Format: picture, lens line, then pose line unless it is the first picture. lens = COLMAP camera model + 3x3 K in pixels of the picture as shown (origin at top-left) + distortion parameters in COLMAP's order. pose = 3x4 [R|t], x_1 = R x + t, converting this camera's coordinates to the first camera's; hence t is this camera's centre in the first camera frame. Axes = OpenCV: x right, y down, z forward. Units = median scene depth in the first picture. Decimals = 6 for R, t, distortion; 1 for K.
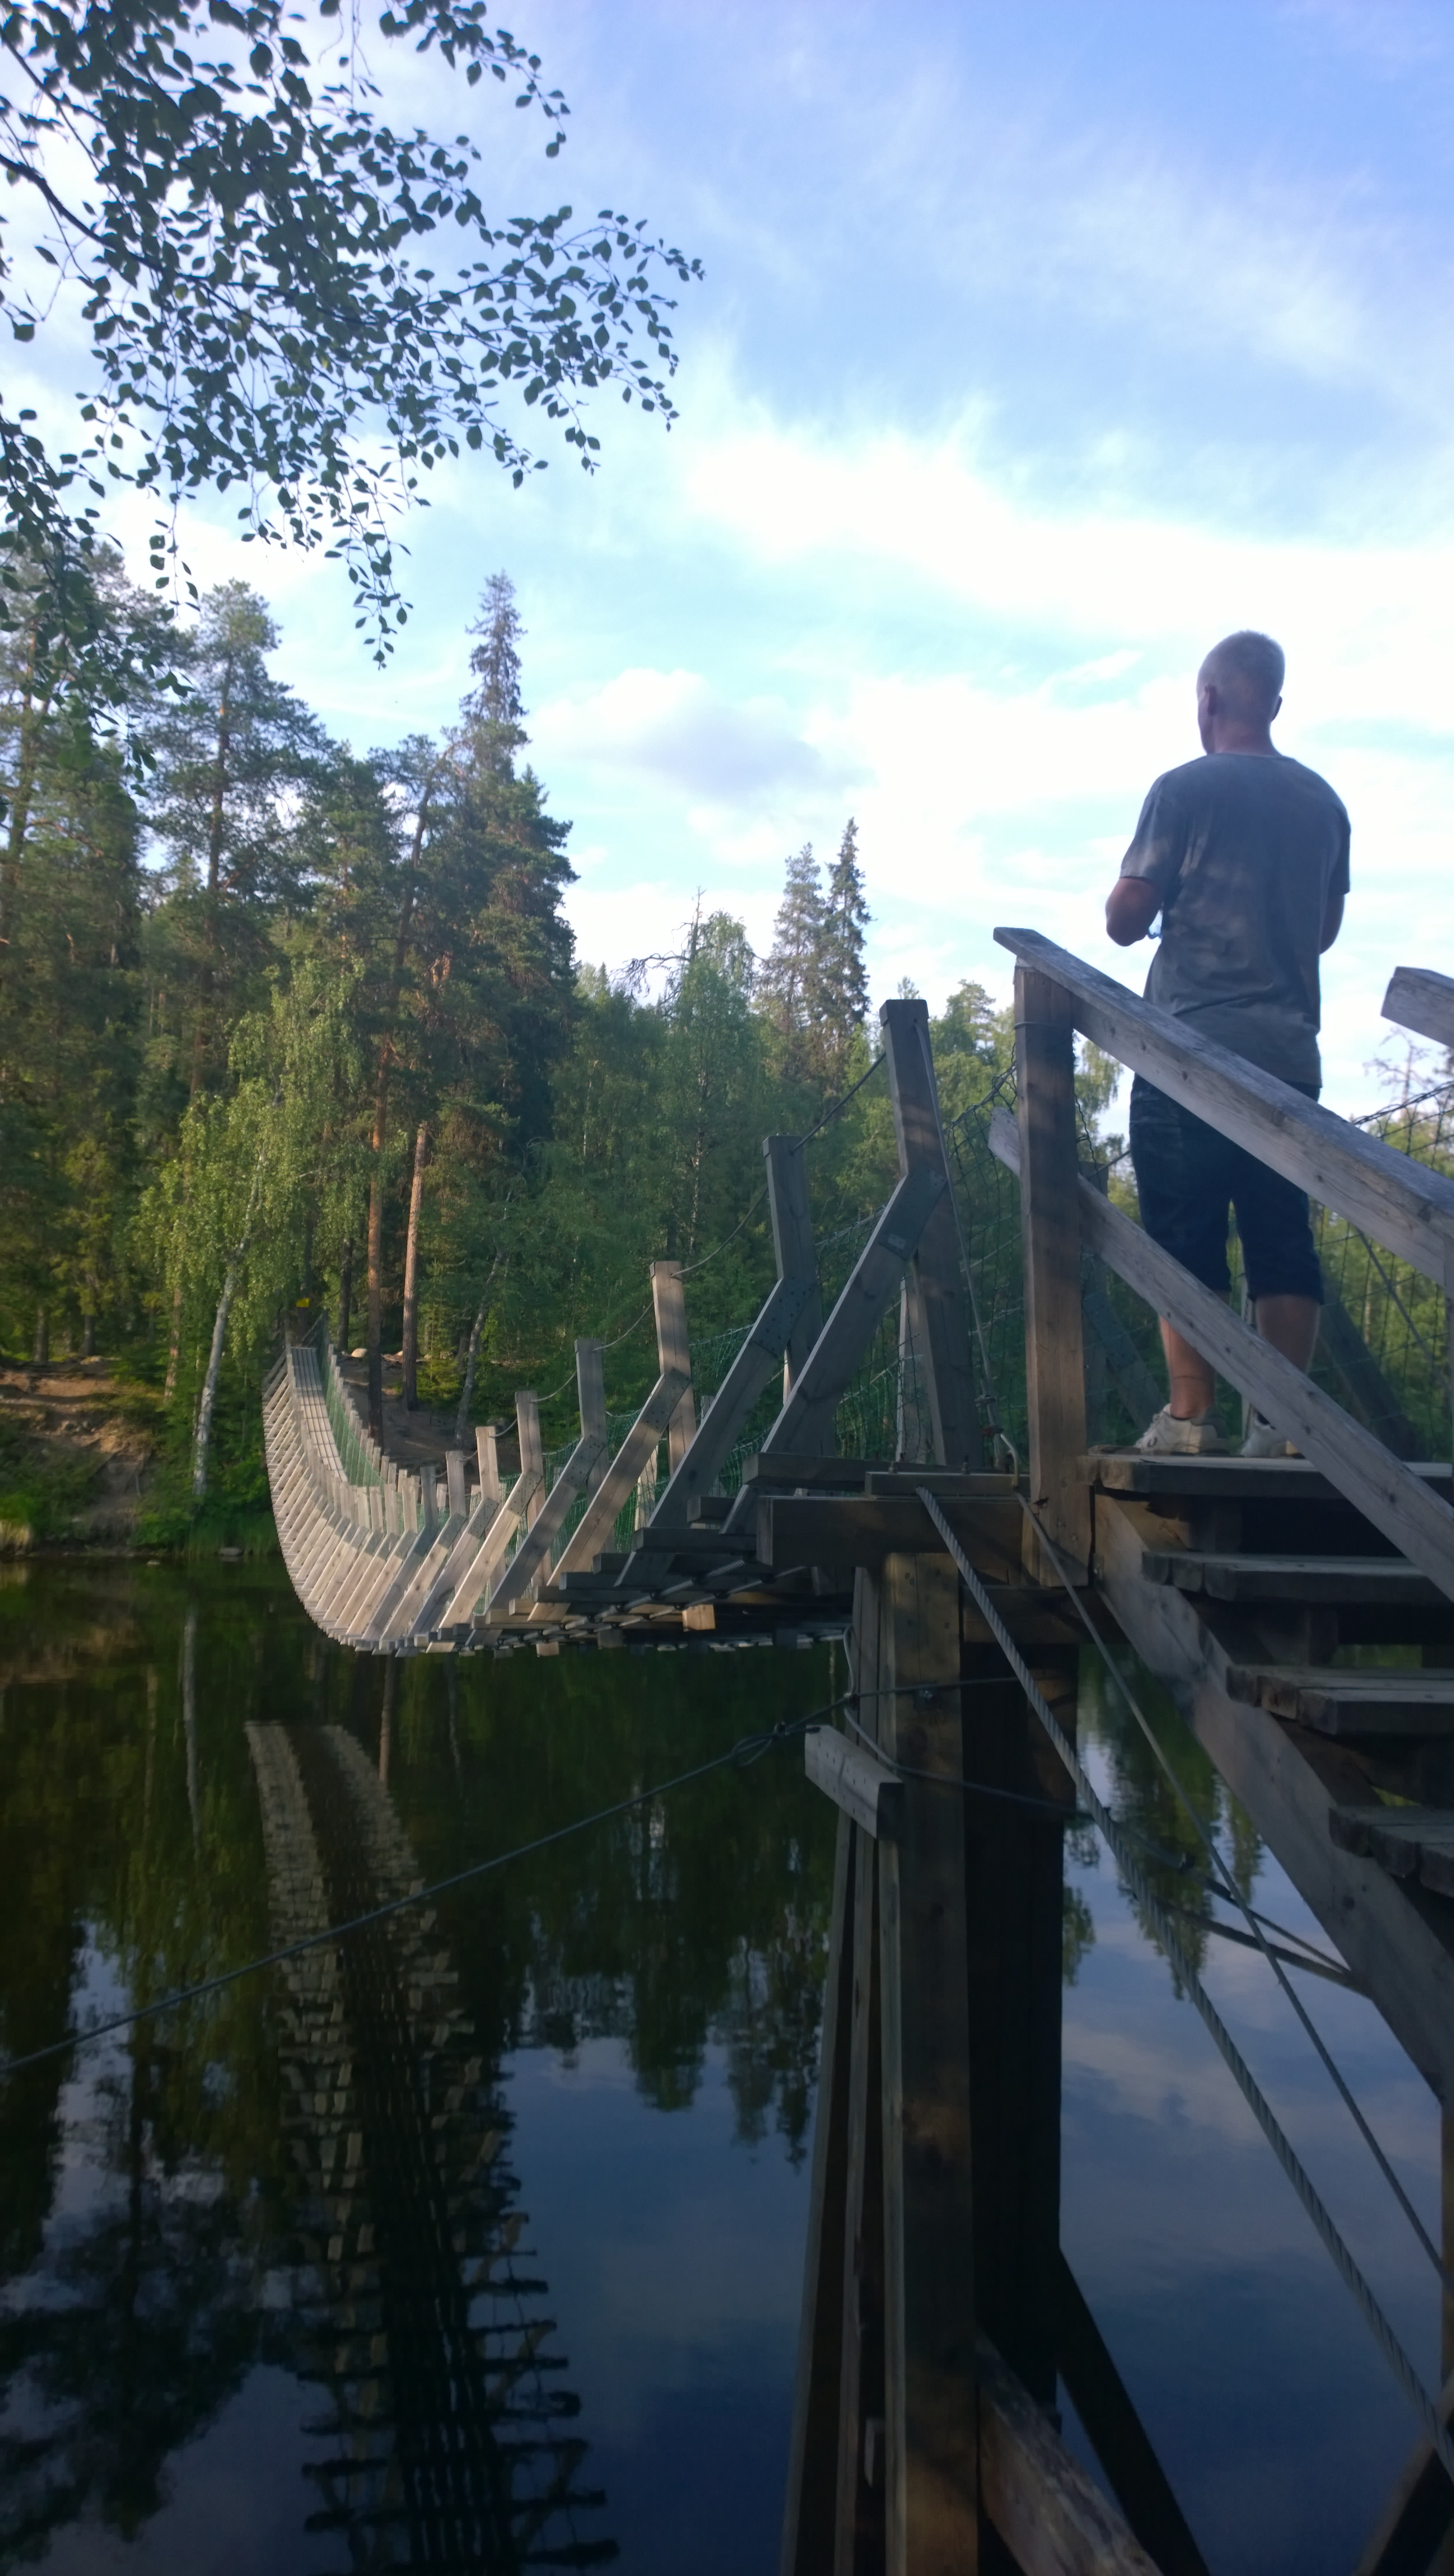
lens RADIAL K [[1920.0, 0, 1093.8], [0, 1920.0, 1200.6], [0, 0, 1]] dist [0.044391, -0.001288]
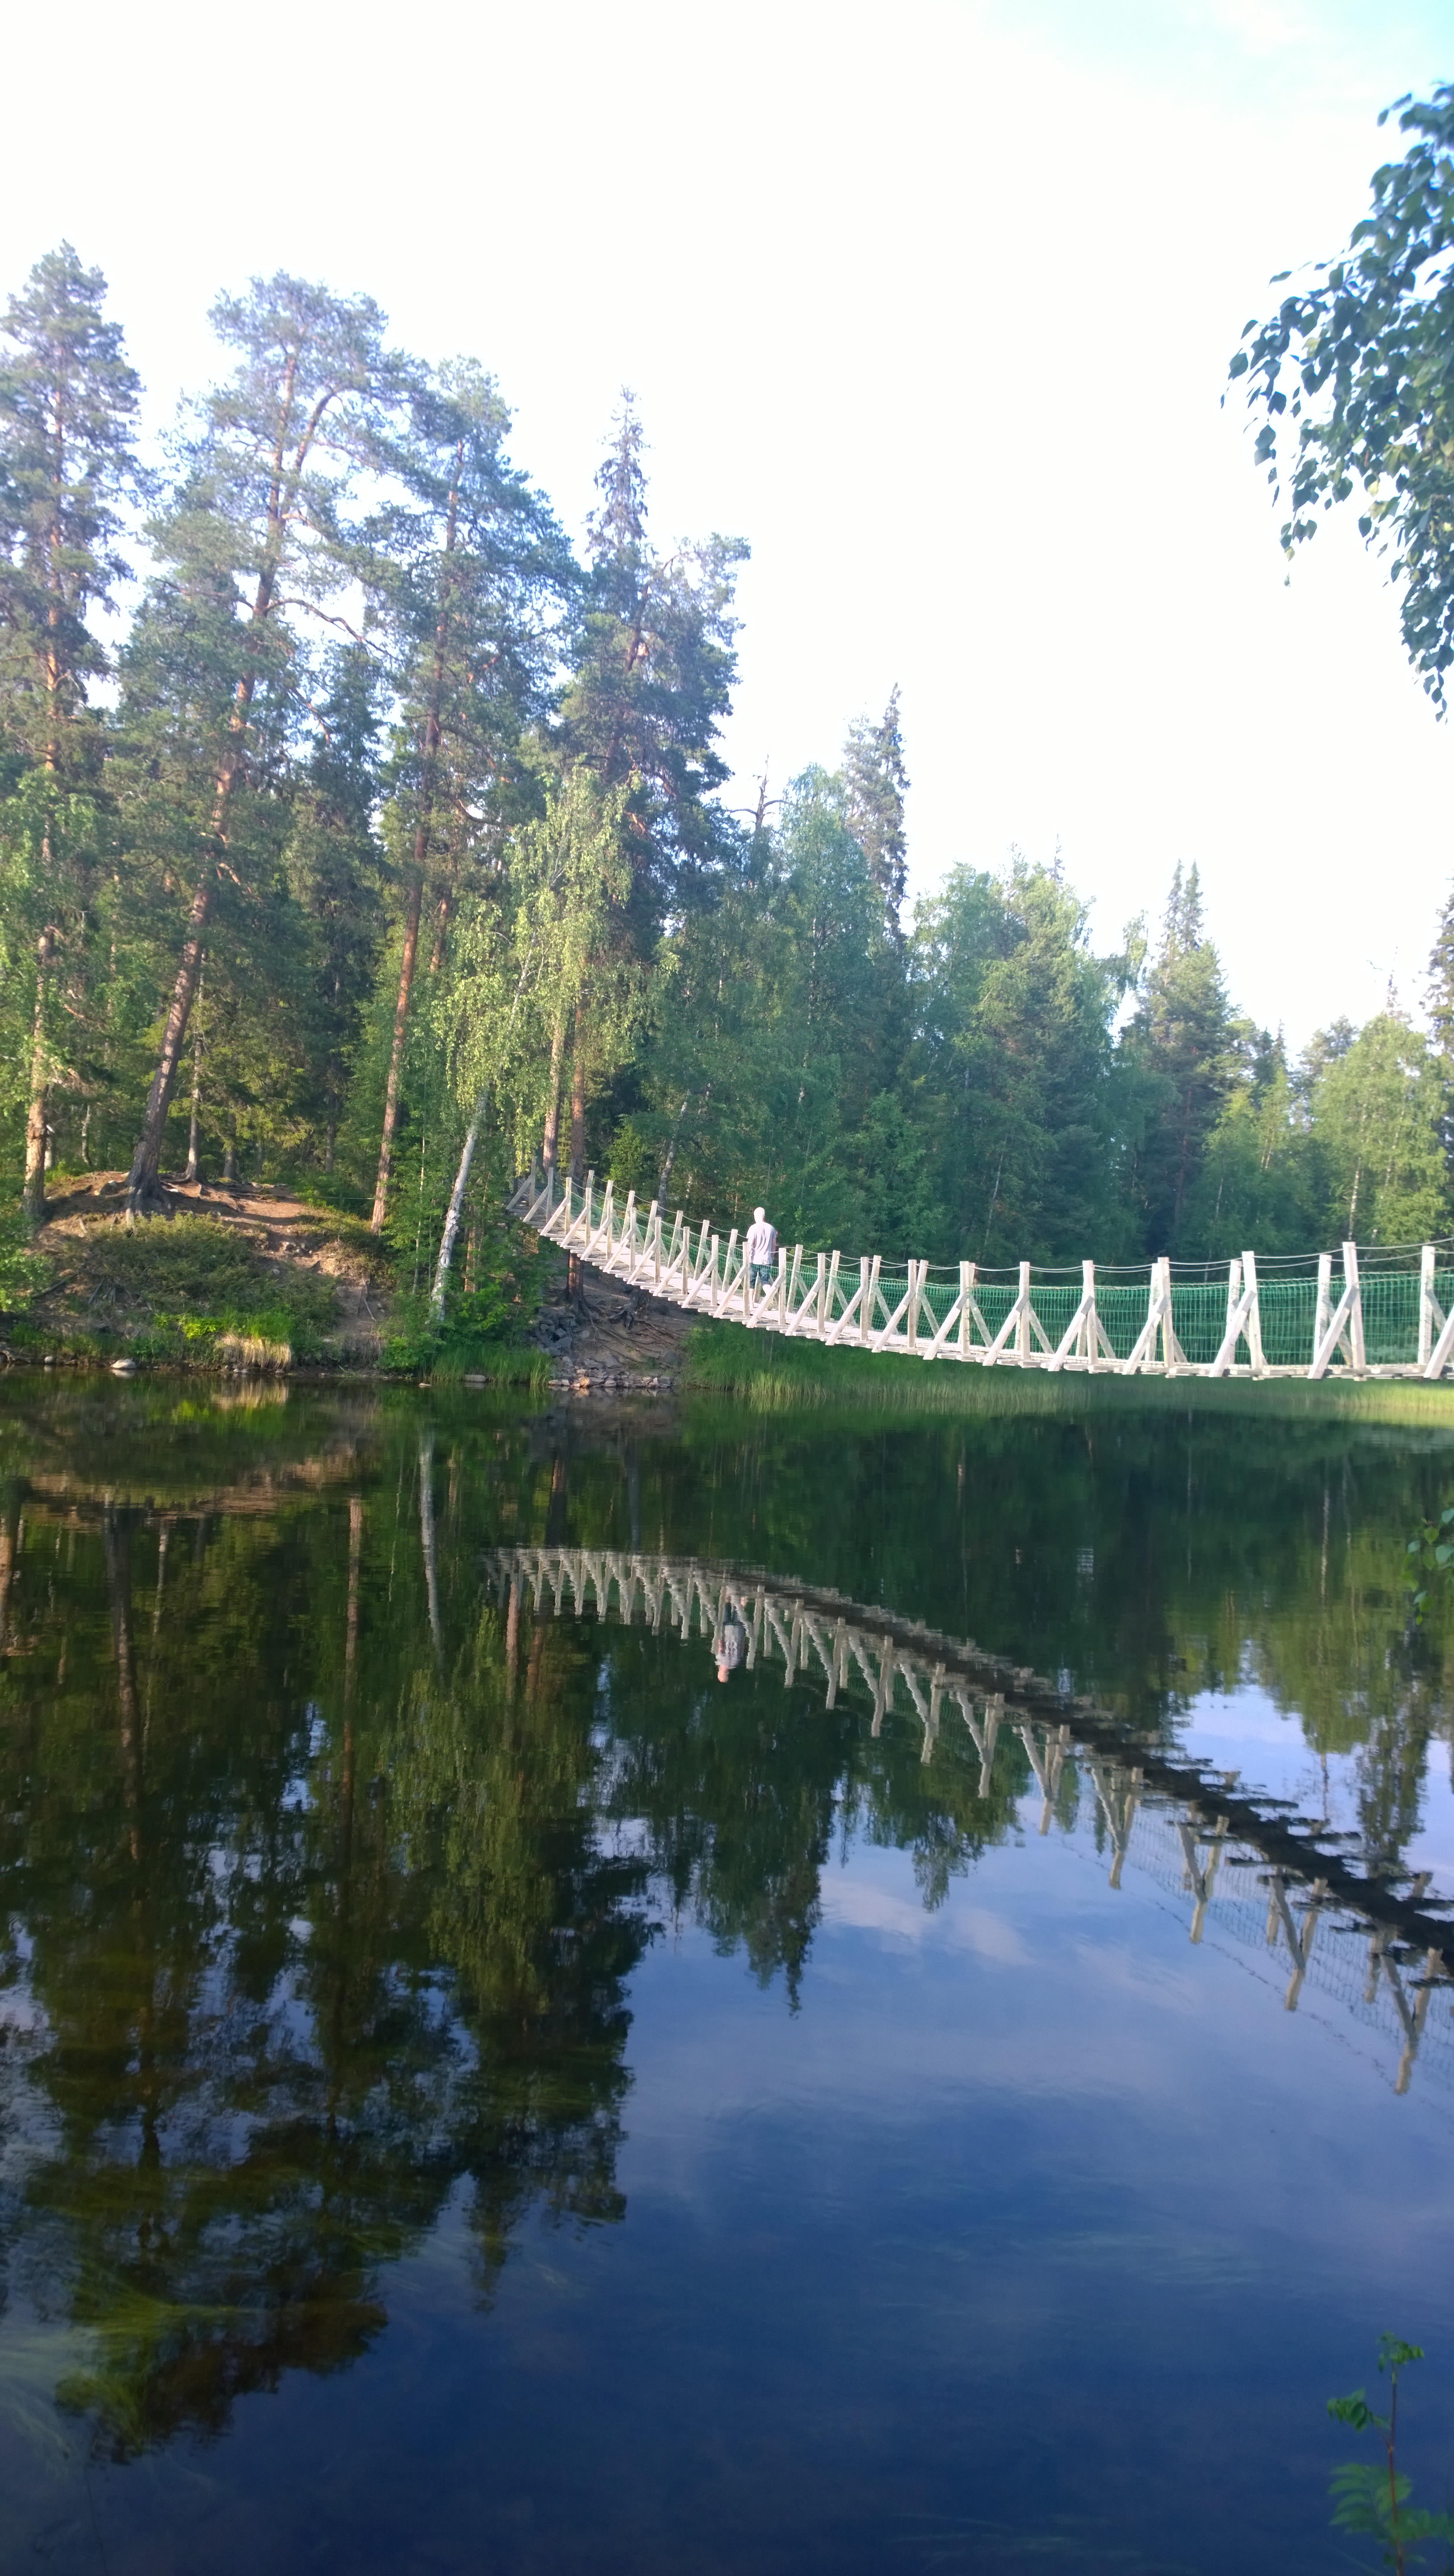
lens RADIAL K [[1907.1, 0, 727.0], [0, 1907.1, 1288.0], [0, 0, 1]] dist [0.045214, 0.007474]
pose [[0.985715, 0.028830, 0.165937, -0.469039], [-0.040339, 0.996977, 0.066411, 0.064448], [-0.163521, -0.072156, 0.983898, 0.031187]]
